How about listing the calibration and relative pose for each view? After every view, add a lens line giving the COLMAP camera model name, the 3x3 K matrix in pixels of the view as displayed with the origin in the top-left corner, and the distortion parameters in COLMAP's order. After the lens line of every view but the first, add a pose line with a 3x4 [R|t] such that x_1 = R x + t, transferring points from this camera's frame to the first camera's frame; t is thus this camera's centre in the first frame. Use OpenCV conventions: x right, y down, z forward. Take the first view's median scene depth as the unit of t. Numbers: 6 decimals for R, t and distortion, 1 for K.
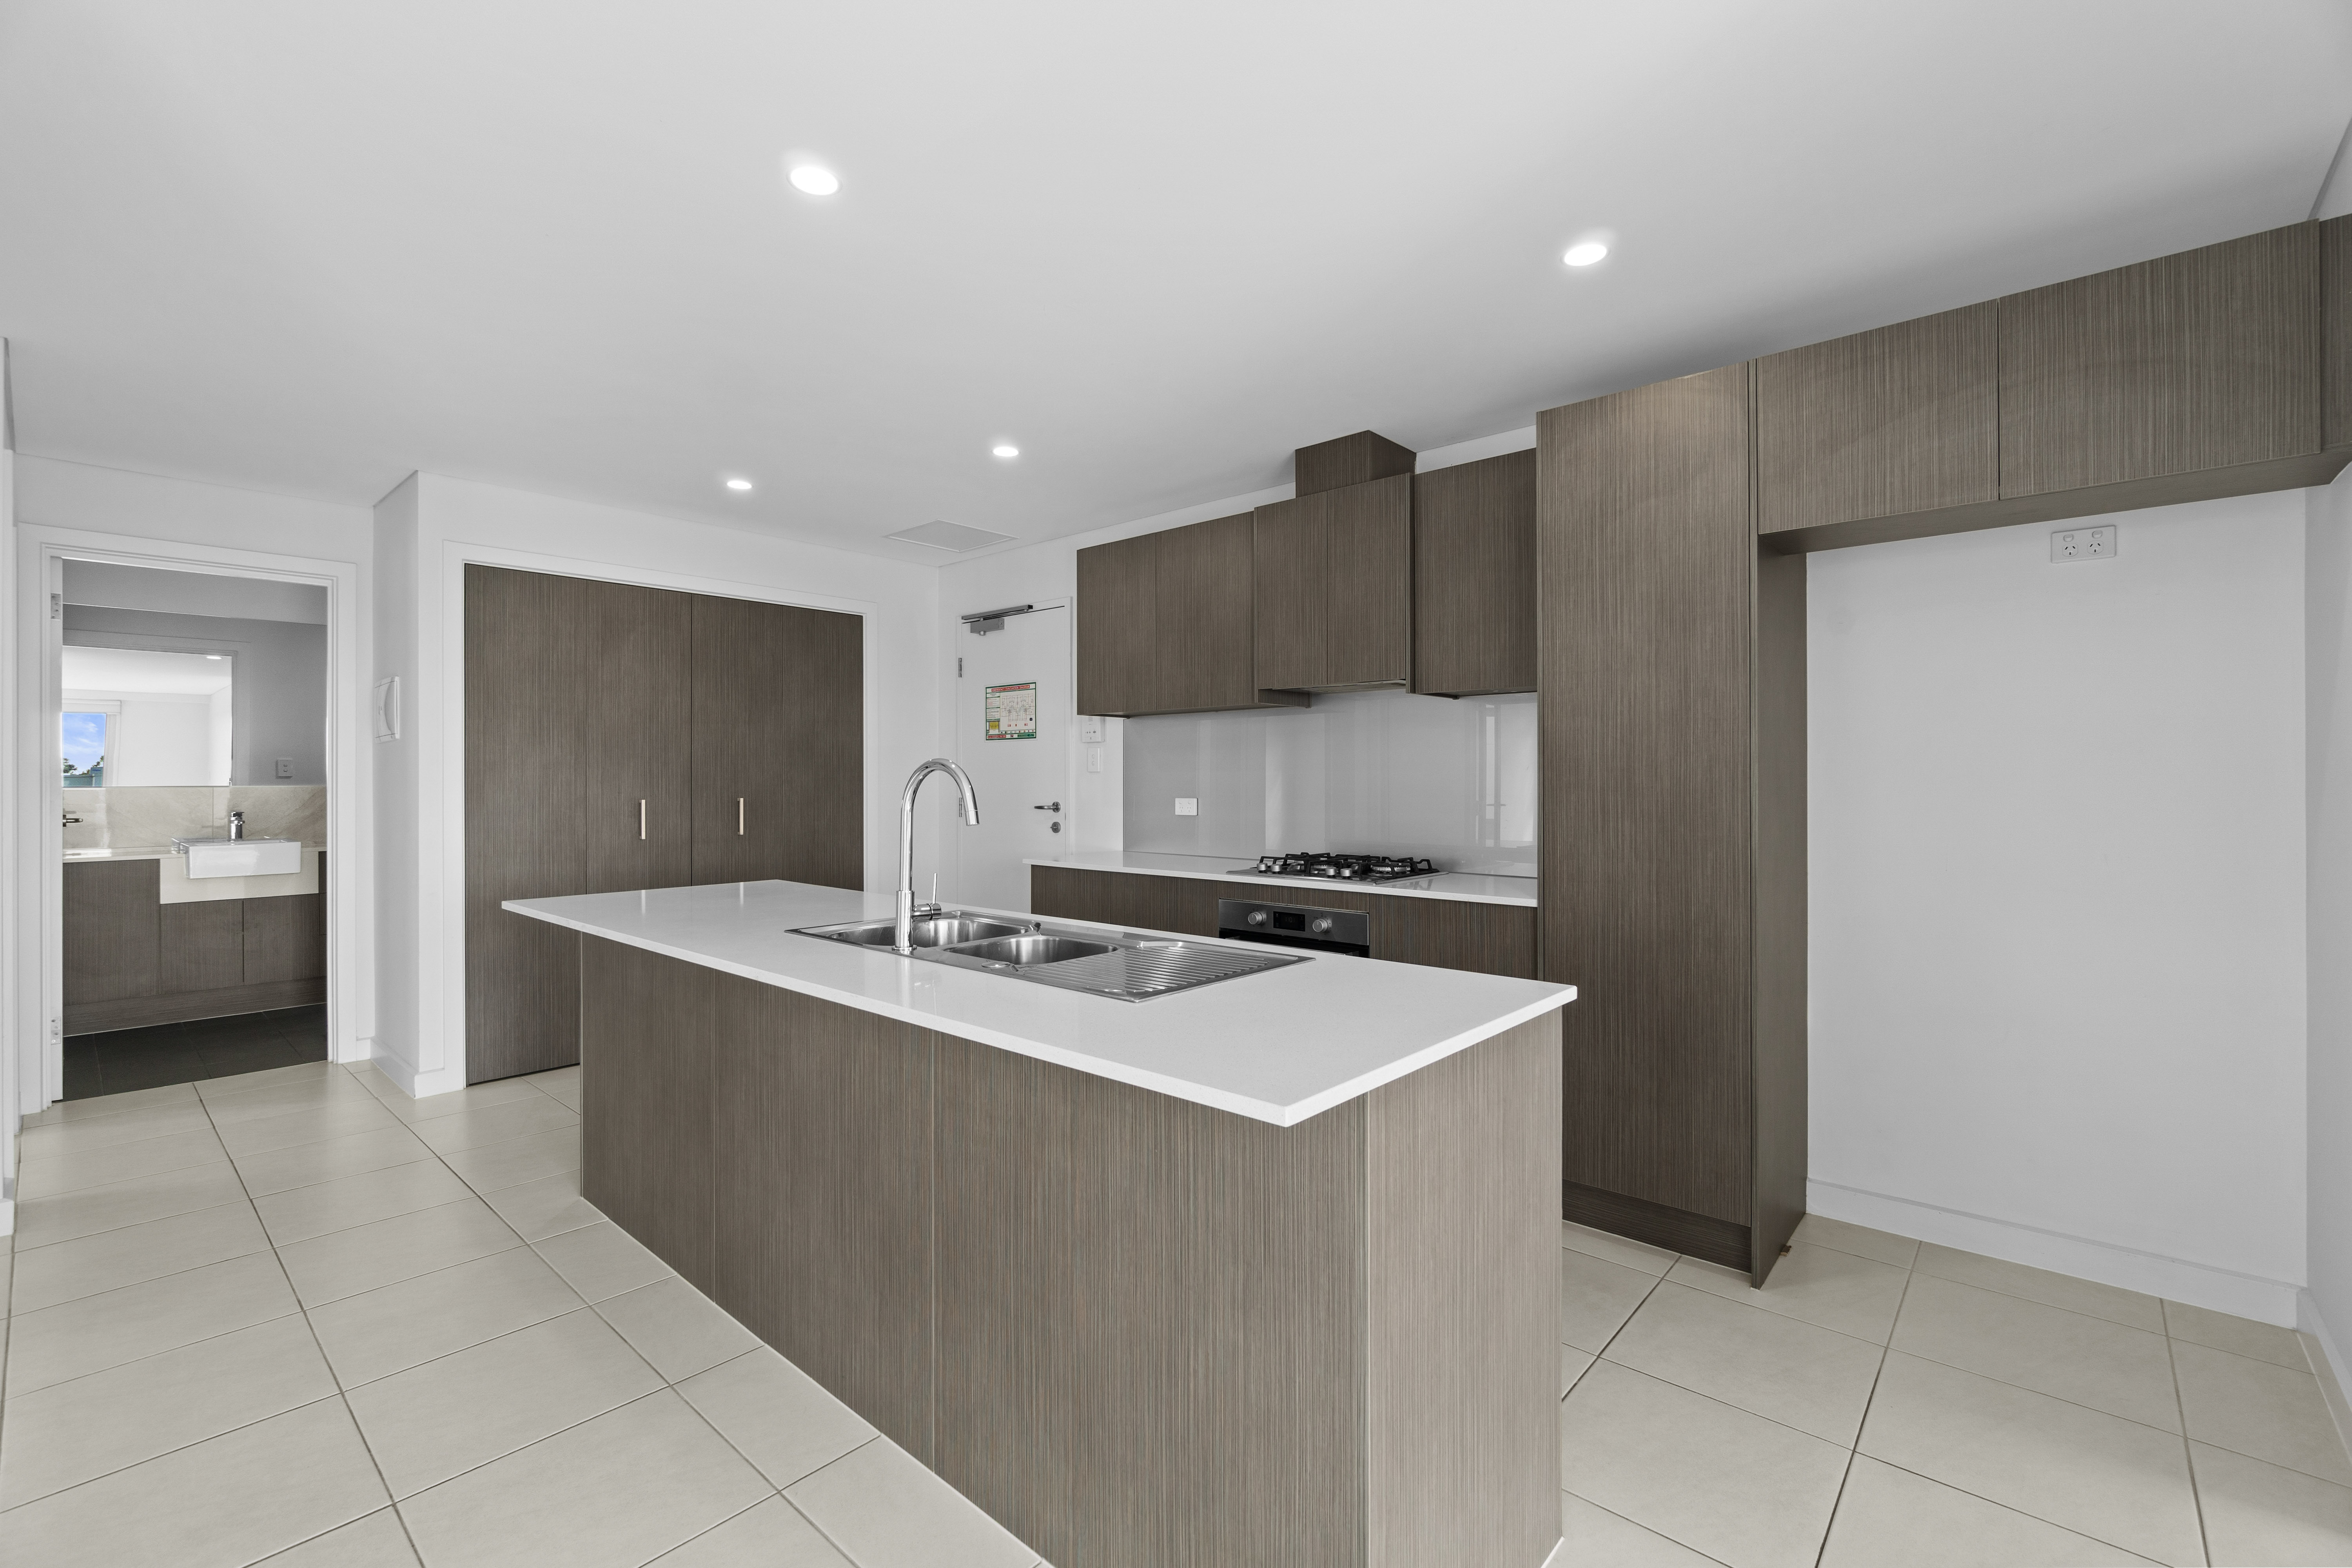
lens RADIAL K [[1009.8, 0, 1176.0], [0, 1009.8, 784.0], [0, 0, 1]] dist [-0.000278, -0.000067]
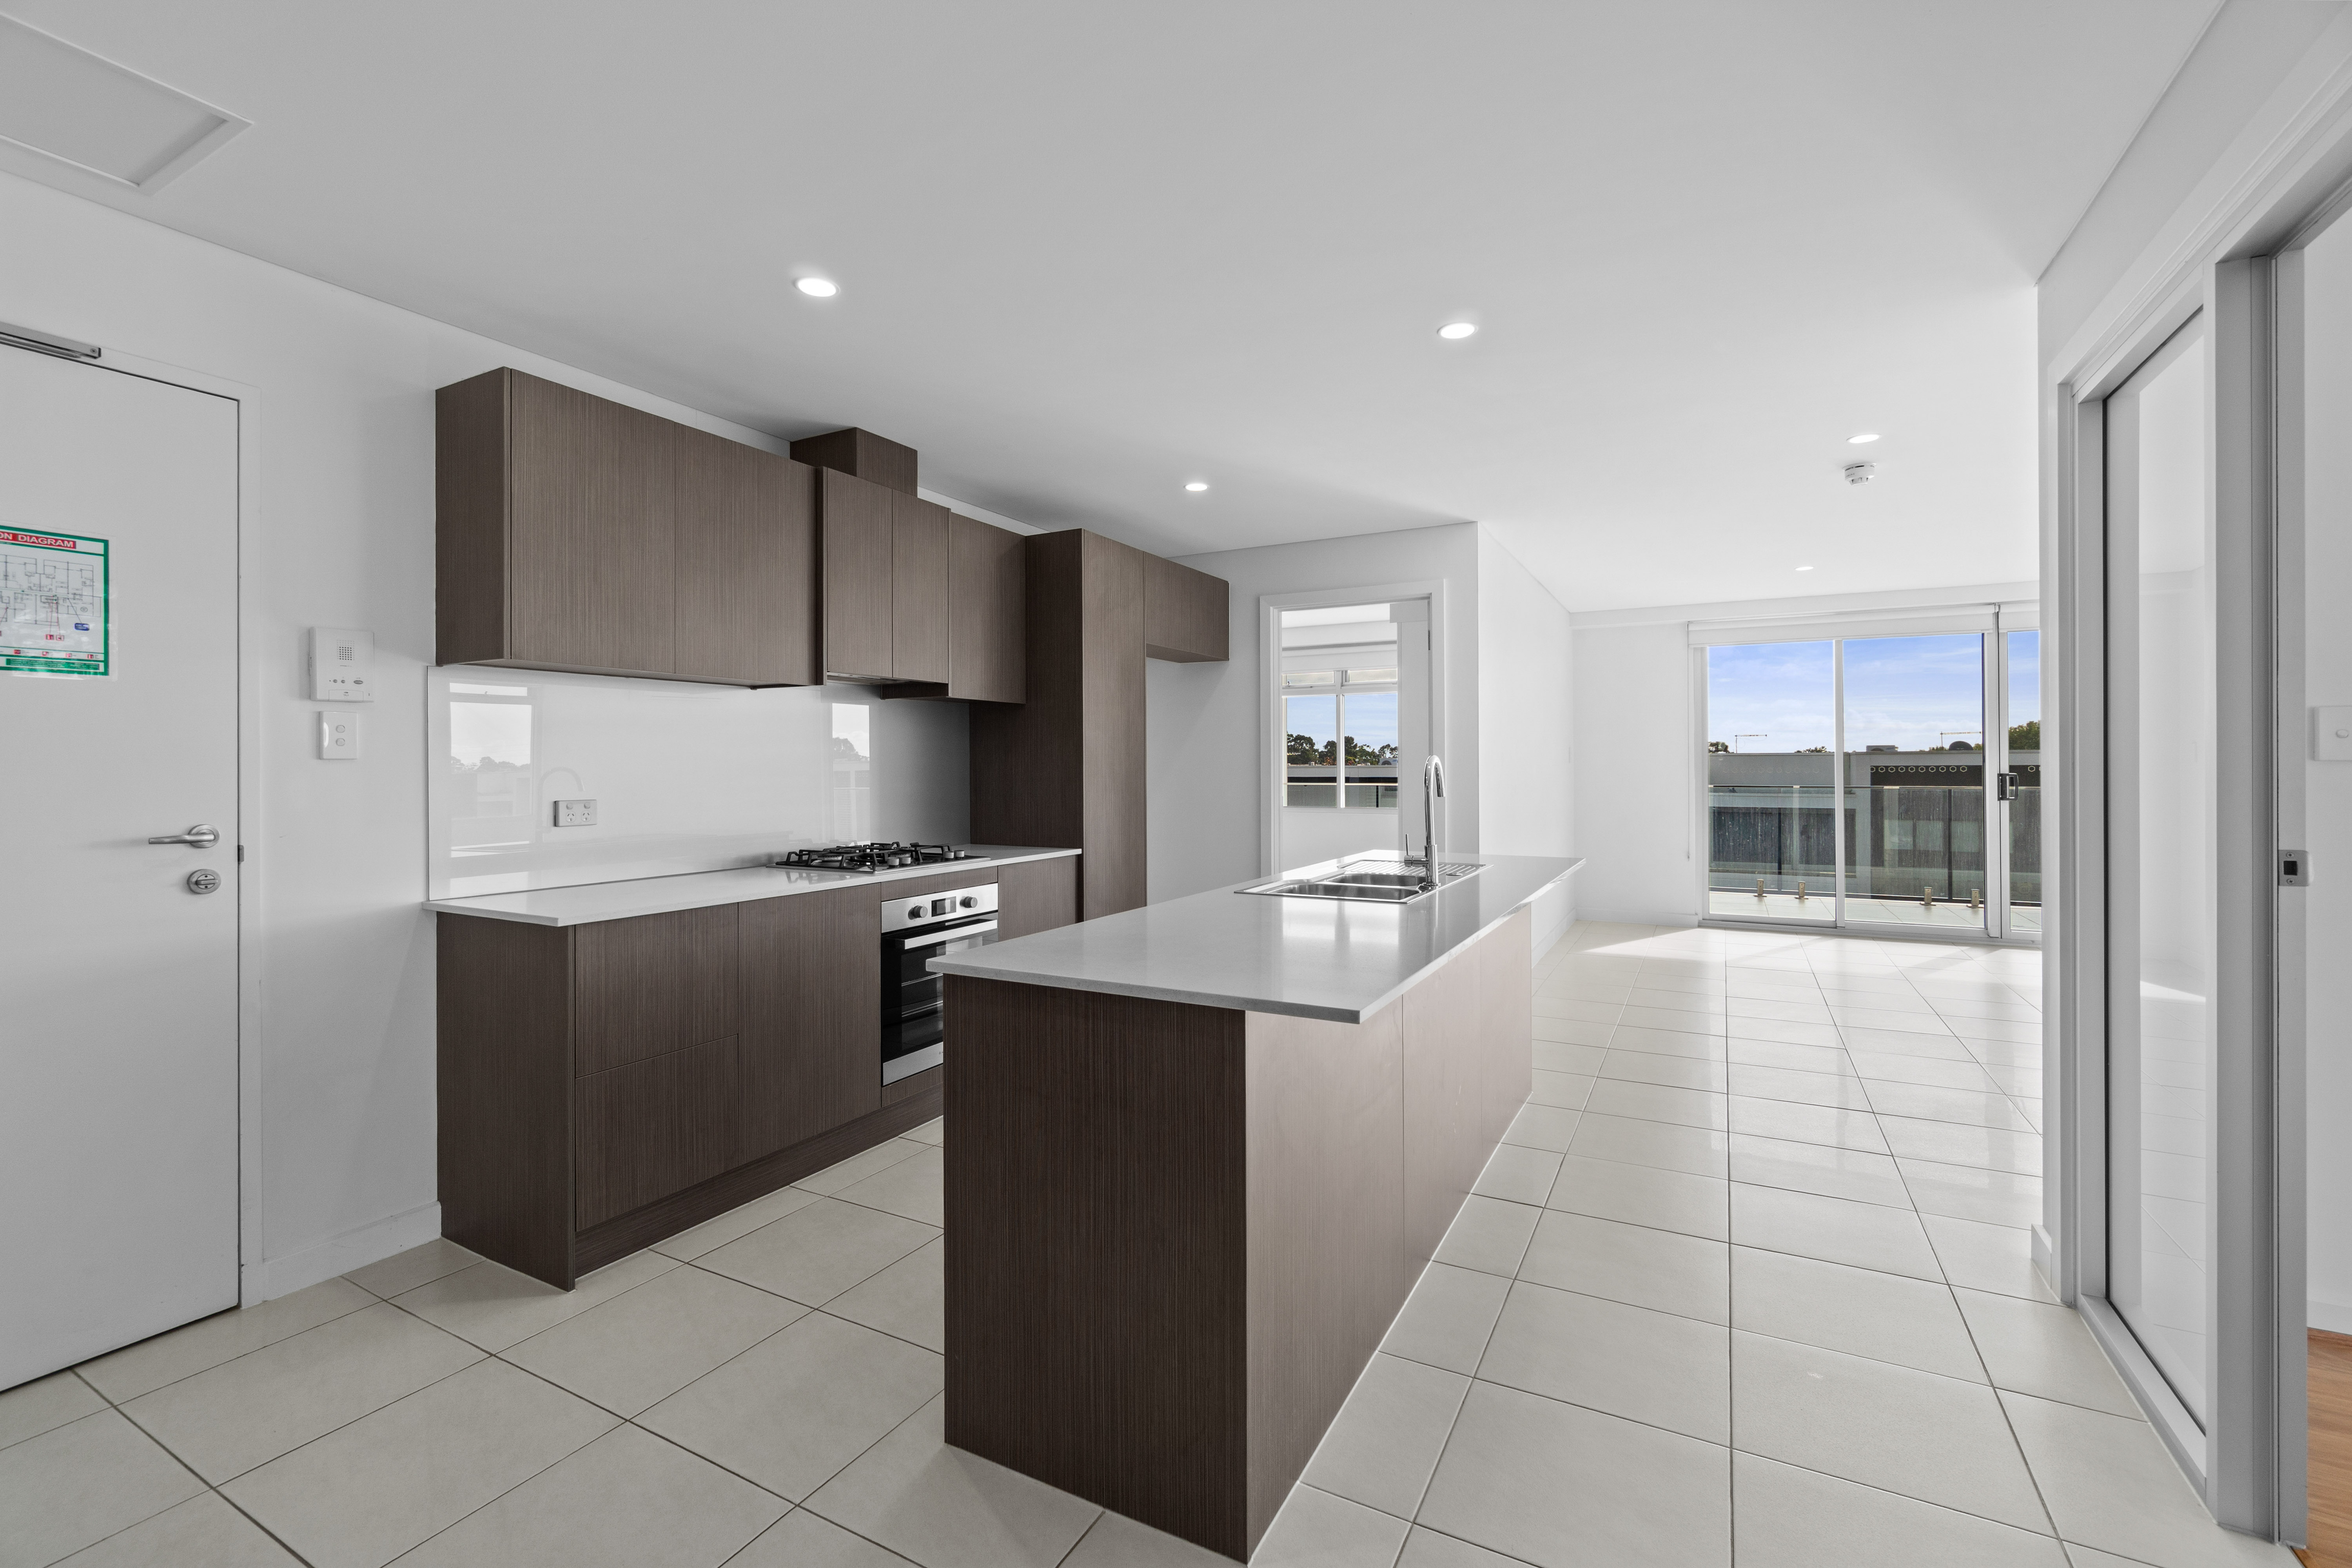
lens RADIAL K [[1009.8, 0, 1176.0], [0, 1009.8, 784.0], [0, 0, 1]] dist [-0.000278, -0.000067]
pose [[-0.223644, -0.017969, 0.974505, -0.646830], [0.002731, 0.999815, 0.019063, -0.007877], [-0.974667, 0.006925, -0.223554, 0.678139]]
